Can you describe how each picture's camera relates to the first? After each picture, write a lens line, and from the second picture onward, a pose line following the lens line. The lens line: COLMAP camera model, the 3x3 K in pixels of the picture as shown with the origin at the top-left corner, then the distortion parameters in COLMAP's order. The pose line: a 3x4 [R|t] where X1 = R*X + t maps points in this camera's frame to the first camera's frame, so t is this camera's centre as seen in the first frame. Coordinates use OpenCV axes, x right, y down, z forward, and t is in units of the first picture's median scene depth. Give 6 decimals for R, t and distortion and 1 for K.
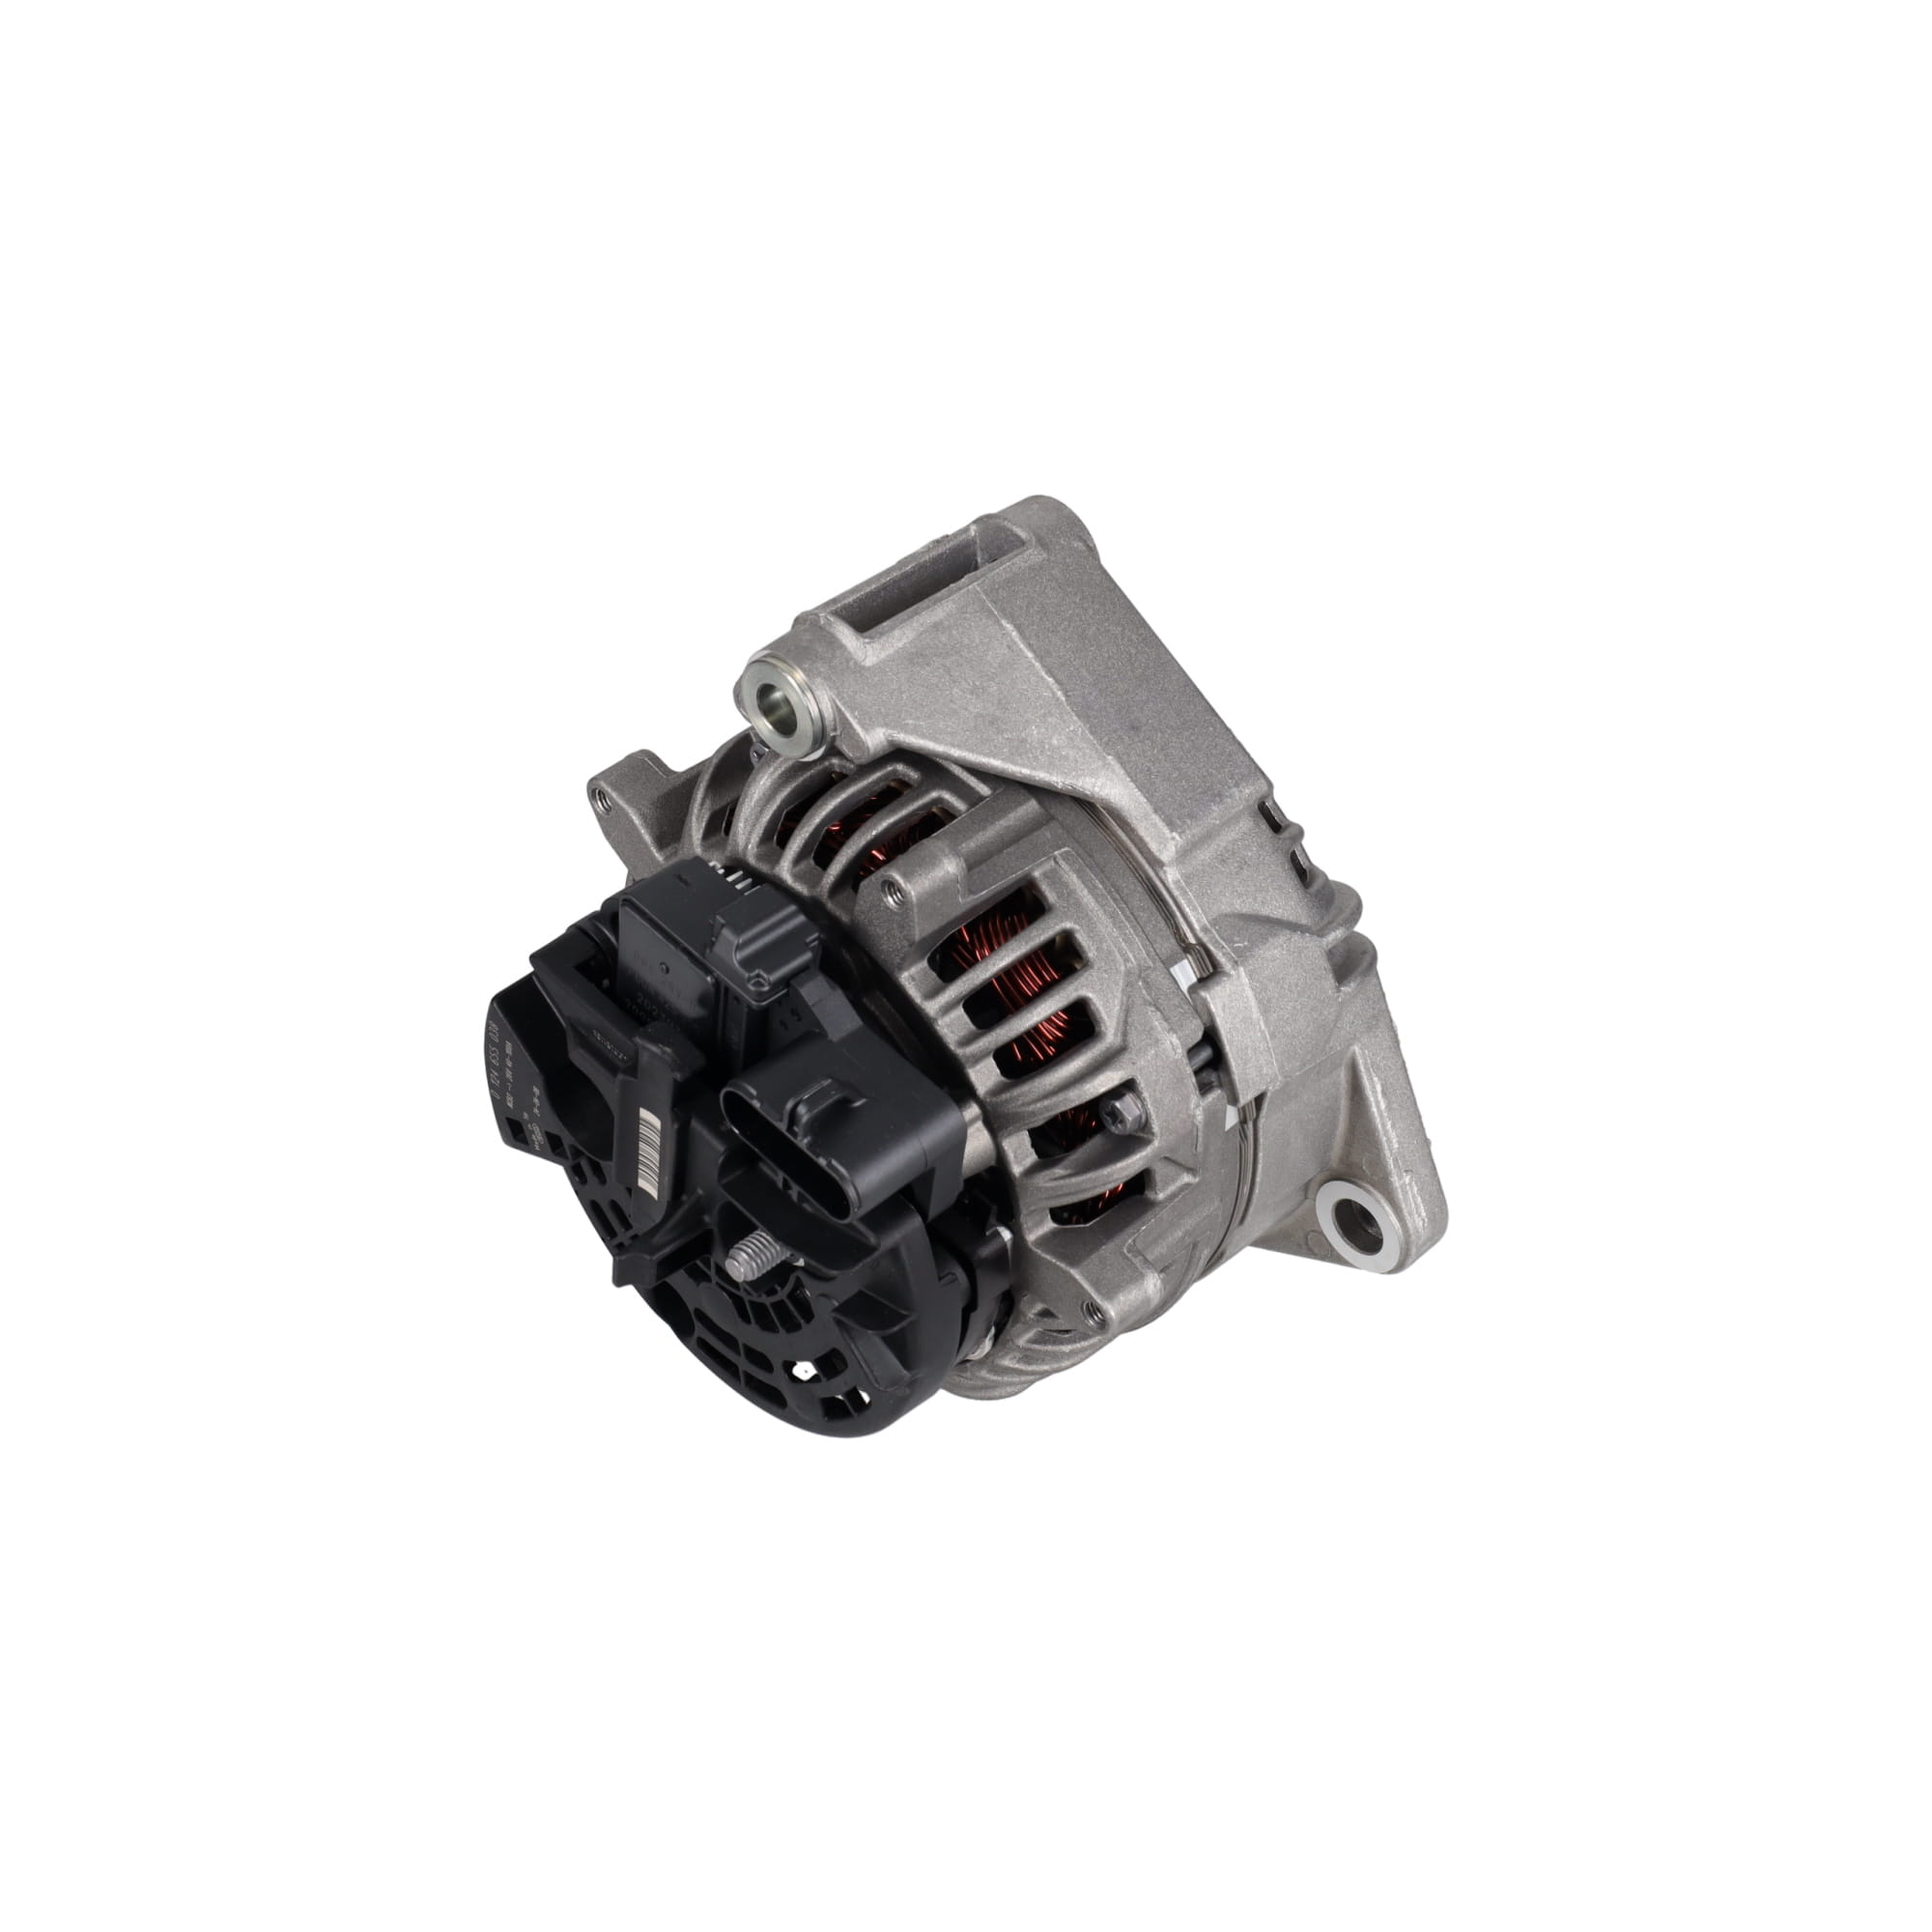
lens RADIAL K [[2740.4, 0, 961.2], [0, 2740.4, 965.8], [0, 0, 1]] dist [0.022376, 0.000000]
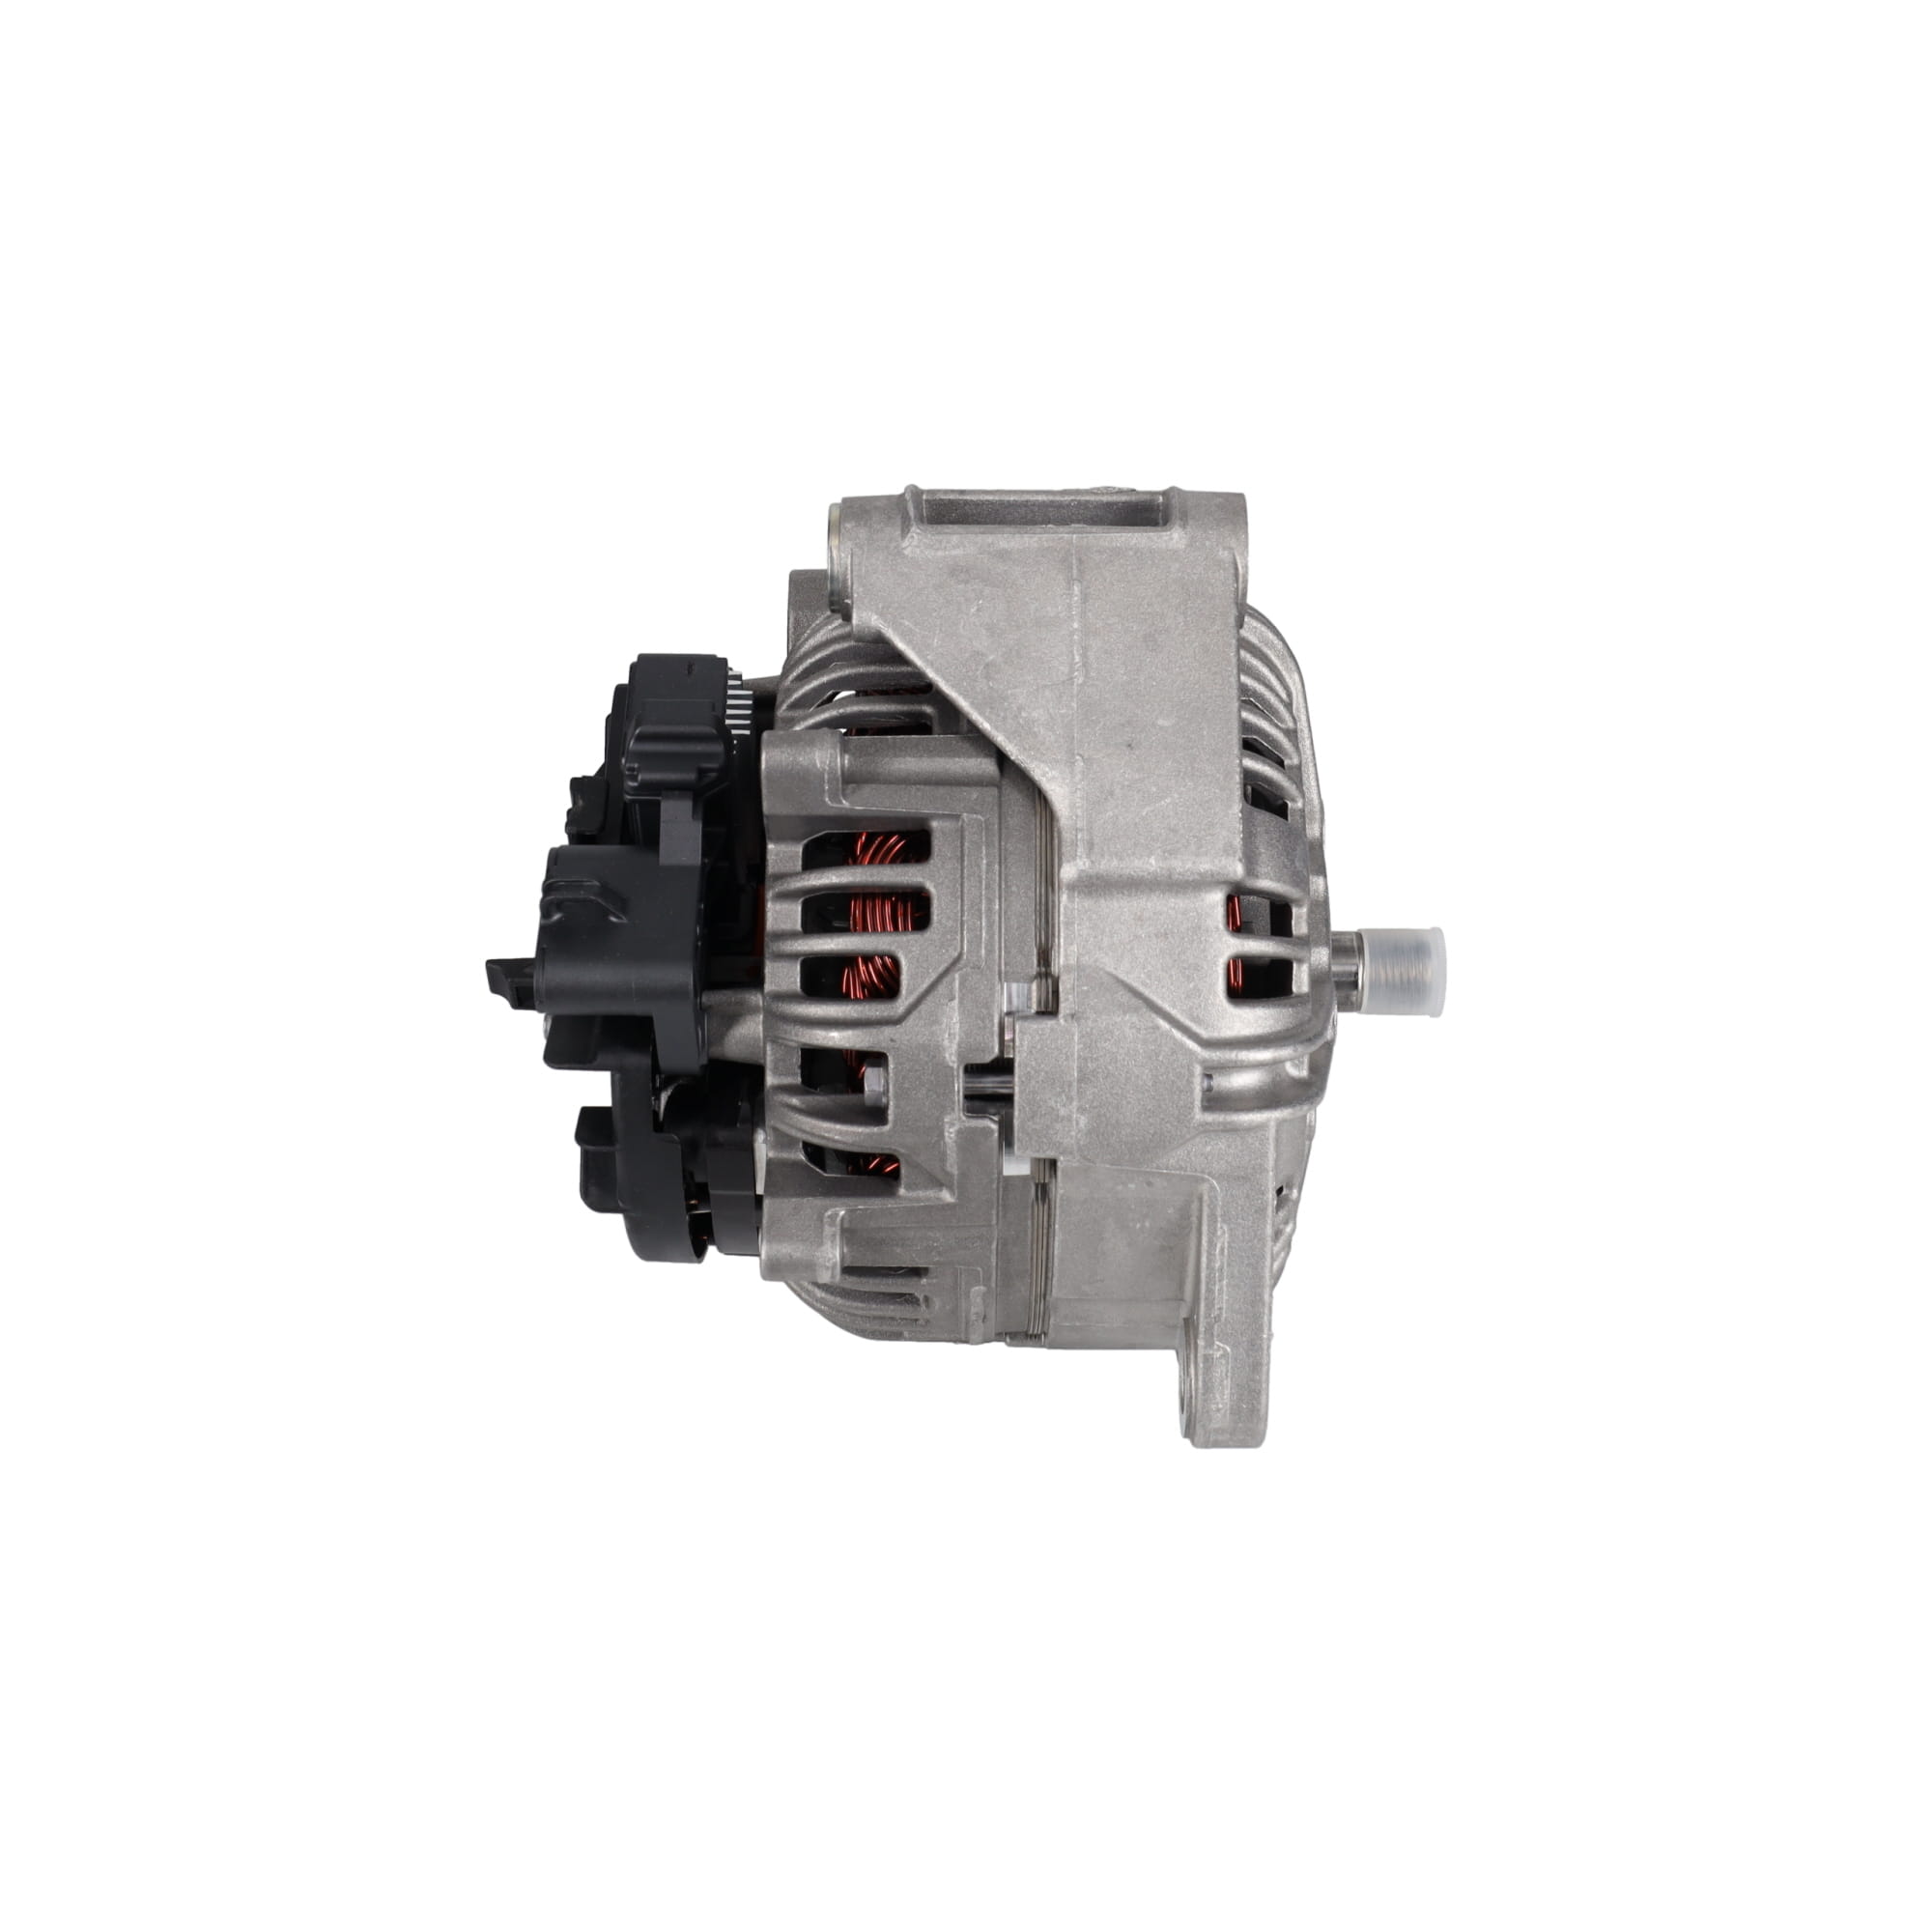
lens RADIAL K [[2740.4, 0, 974.0], [0, 2740.4, 974.3], [0, 0, 1]] dist [0.022376, 0.000000]
pose [[0.717585, 0.483500, -0.501298, 0.534048], [-0.472197, 0.866827, 0.160124, -0.145539], [0.511959, 0.121809, 0.850330, 0.203034]]
